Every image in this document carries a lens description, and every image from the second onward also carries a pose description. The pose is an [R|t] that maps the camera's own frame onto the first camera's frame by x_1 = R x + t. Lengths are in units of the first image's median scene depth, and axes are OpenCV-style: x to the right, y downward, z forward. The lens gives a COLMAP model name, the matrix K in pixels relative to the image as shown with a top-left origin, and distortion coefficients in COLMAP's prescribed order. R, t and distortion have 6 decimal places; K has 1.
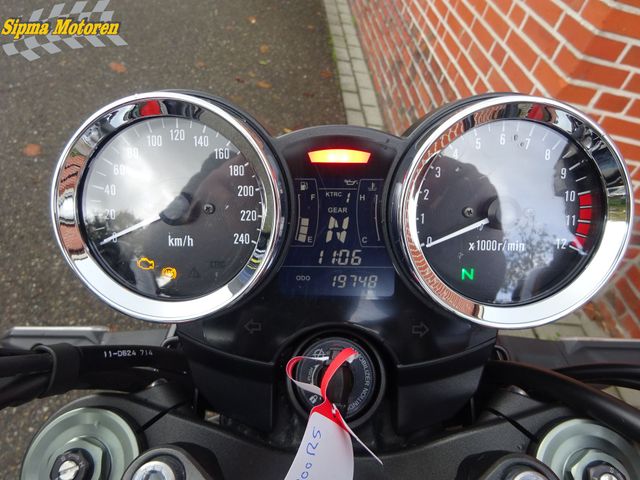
lens RADIAL K [[469.9, 0, 319.8], [0, 469.9, 238.5], [0, 0, 1]] dist [-0.000387, -0.003176]
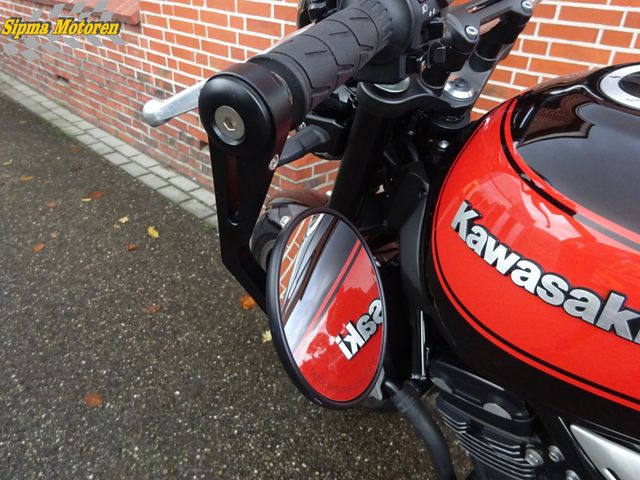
lens RADIAL K [[469.9, 0, 319.8], [0, 469.9, 238.5], [0, 0, 1]] dist [-0.000387, -0.003176]
pose [[0.732830, -0.487570, 0.474590, -0.180720], [0.539794, 0.841236, 0.030730, 0.068488], [-0.414225, 0.233661, 0.879670, -0.069216]]
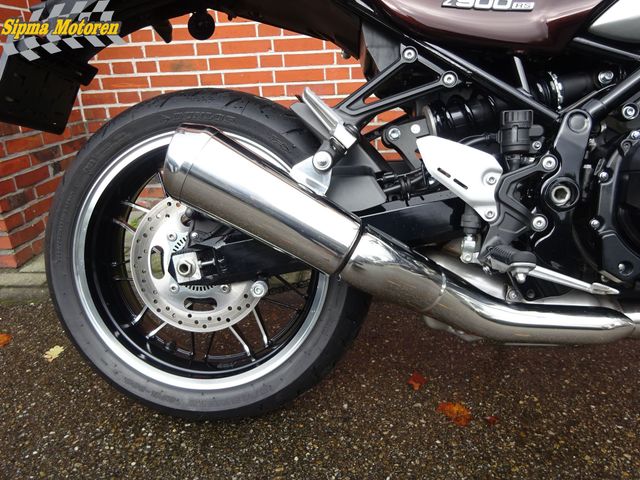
lens RADIAL K [[469.9, 0, 319.8], [0, 469.9, 238.5], [0, 0, 1]] dist [-0.000387, -0.003176]
pose [[0.092854, -0.562452, 0.821599, -0.282565], [0.720039, 0.607853, 0.334750, 0.118515], [-0.687693, 0.560501, 0.461430, 0.057321]]
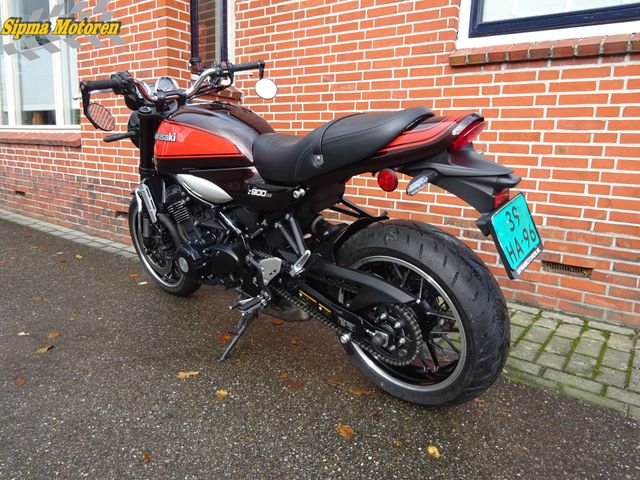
lens RADIAL K [[469.9, 0, 319.8], [0, 469.9, 238.5], [0, 0, 1]] dist [-0.000387, -0.003176]
pose [[0.640160, -0.345882, 0.685975, -0.425100], [0.600044, 0.782699, -0.165317, 0.467665], [-0.479731, 0.517444, 0.708597, -0.461582]]
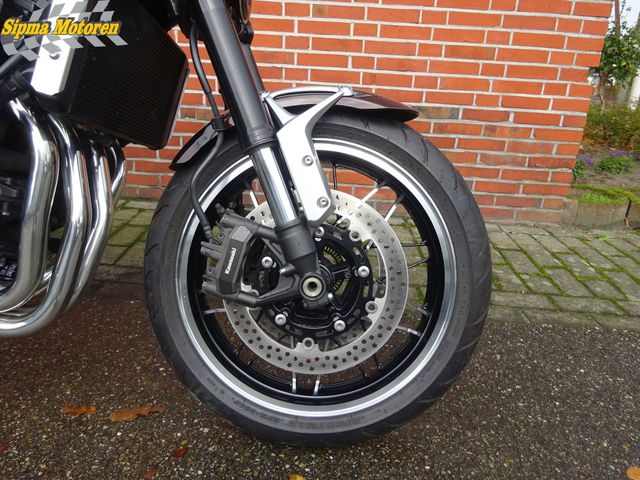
lens RADIAL K [[469.9, 0, 319.8], [0, 469.9, 238.5], [0, 0, 1]] dist [-0.000387, -0.003176]
pose [[0.094212, -0.541341, 0.835508, -0.246196], [0.649858, 0.669219, 0.360321, 0.438566], [-0.754194, 0.509015, 0.414843, -0.260497]]
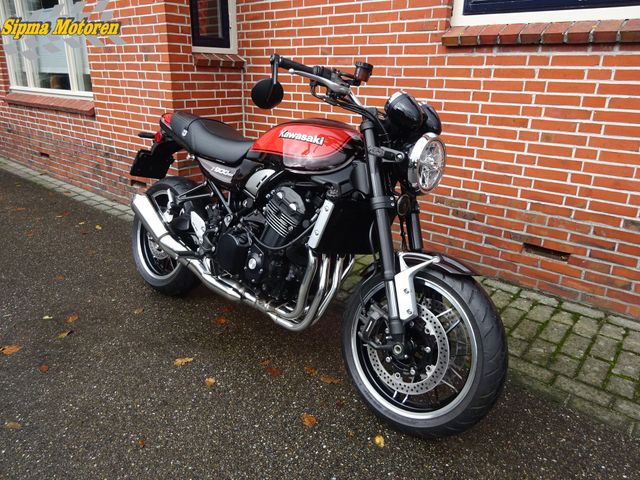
lens RADIAL K [[469.9, 0, 319.8], [0, 469.9, 238.5], [0, 0, 1]] dist [-0.000387, -0.003176]
pose [[0.679576, -0.443158, 0.584626, -0.370401], [0.594259, 0.799824, -0.084491, 0.436054], [-0.430154, 0.404837, 0.806892, -0.594112]]
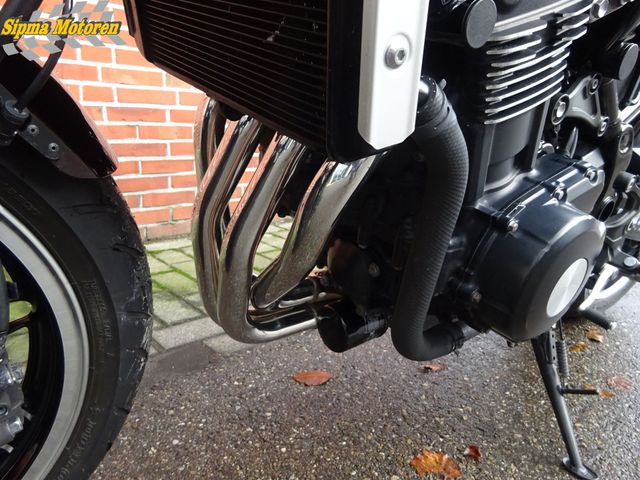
lens RADIAL K [[469.9, 0, 319.8], [0, 469.9, 238.5], [0, 0, 1]] dist [-0.000387, -0.003176]
pose [[-0.614132, -0.431562, 0.660755, -0.142732], [0.386511, 0.565490, 0.728581, 0.099698], [-0.688078, 0.702834, -0.180482, 0.219839]]
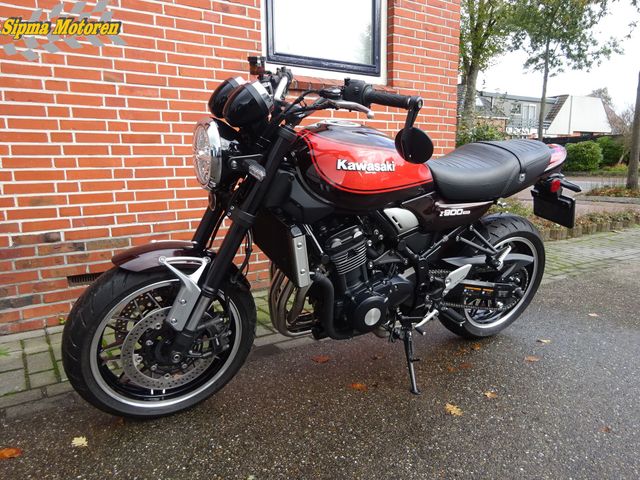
lens RADIAL K [[470.7, 0, 318.8], [0, 470.7, 237.5], [0, 0, 1]] dist [-0.001993, -0.001112]
pose [[-0.495358, -0.365558, 0.788028, -0.479850], [0.501400, 0.620466, 0.603010, -0.176272], [-0.709379, 0.693823, -0.124062, 0.192813]]
